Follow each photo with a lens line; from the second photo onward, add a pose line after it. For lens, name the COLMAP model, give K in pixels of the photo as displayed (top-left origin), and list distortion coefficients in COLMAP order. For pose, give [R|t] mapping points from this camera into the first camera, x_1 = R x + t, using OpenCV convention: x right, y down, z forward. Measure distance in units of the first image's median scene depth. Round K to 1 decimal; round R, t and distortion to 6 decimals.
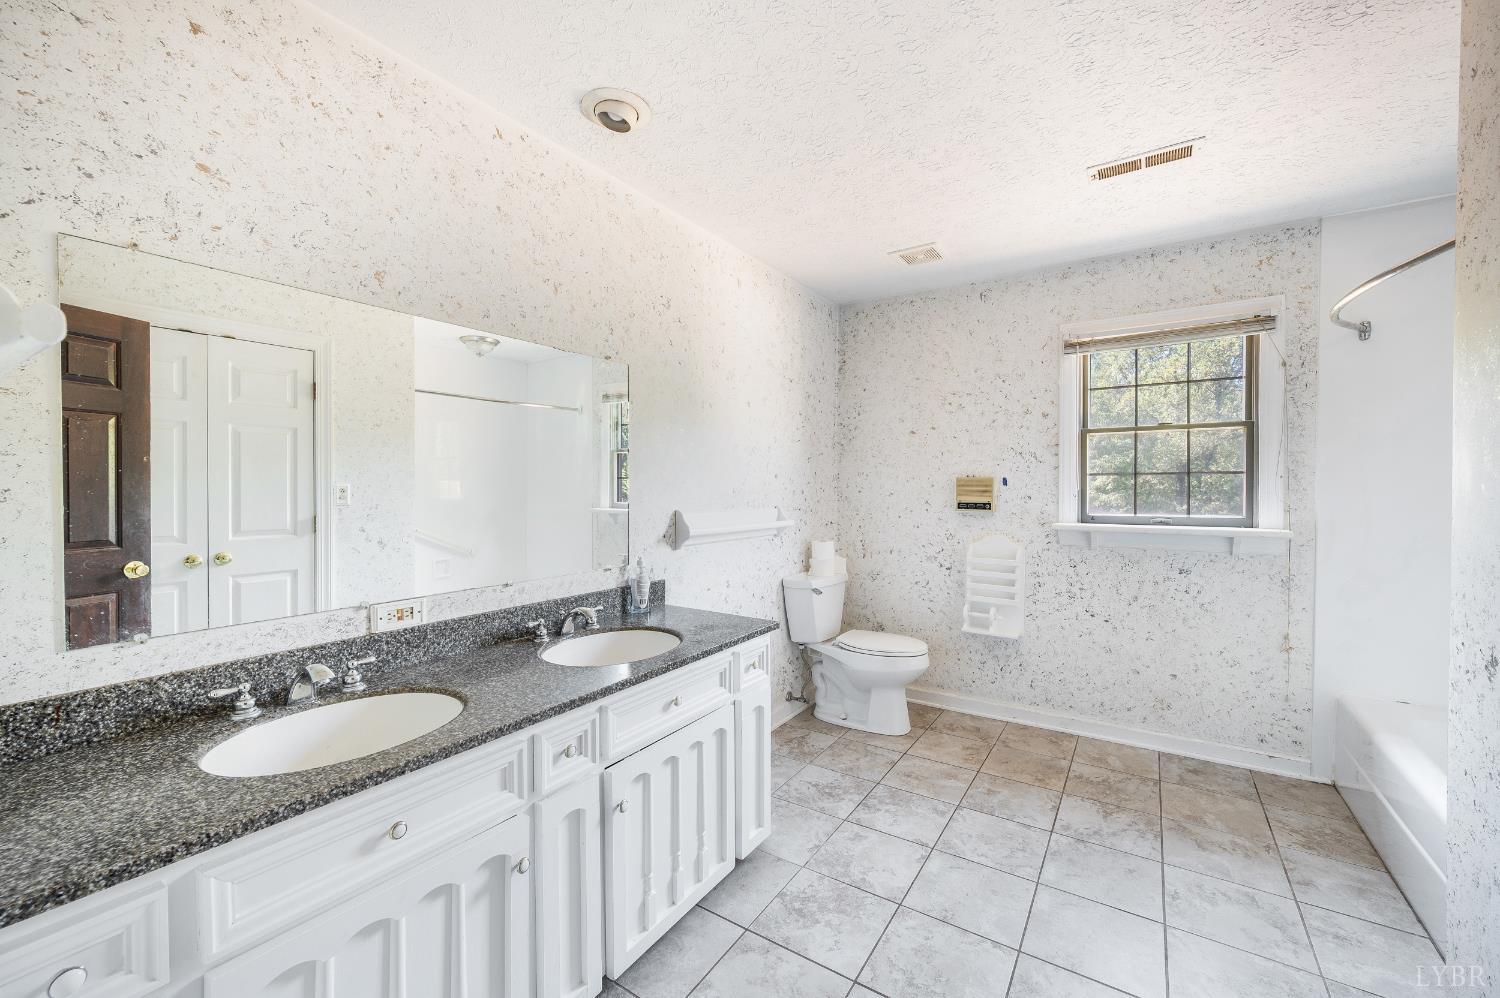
lens RADIAL K [[598.1, 0, 750.0], [0, 598.1, 499.0], [0, 0, 1]] dist [-0.000213, 0.000077]
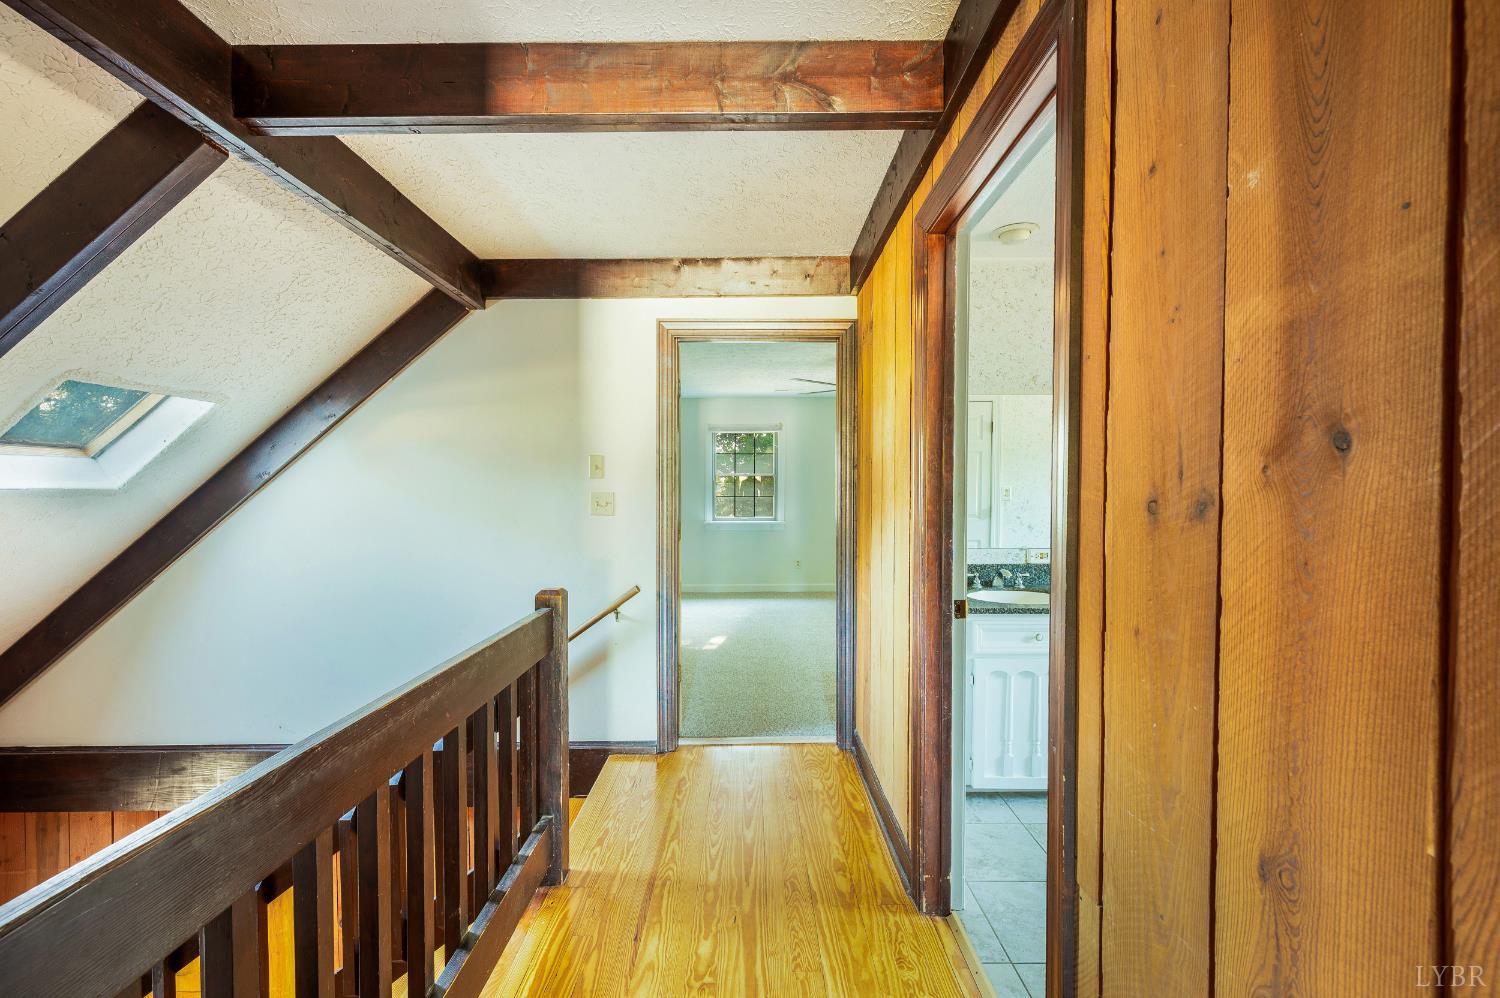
lens RADIAL K [[598.1, 0, 750.0], [0, 598.1, 499.0], [0, 0, 1]] dist [-0.000213, 0.000077]
pose [[0.551840, 0.012883, -0.833850, 0.506494], [-0.013123, 0.999891, 0.006764, 0.012526], [0.833847, 0.007210, 0.551949, -0.857685]]
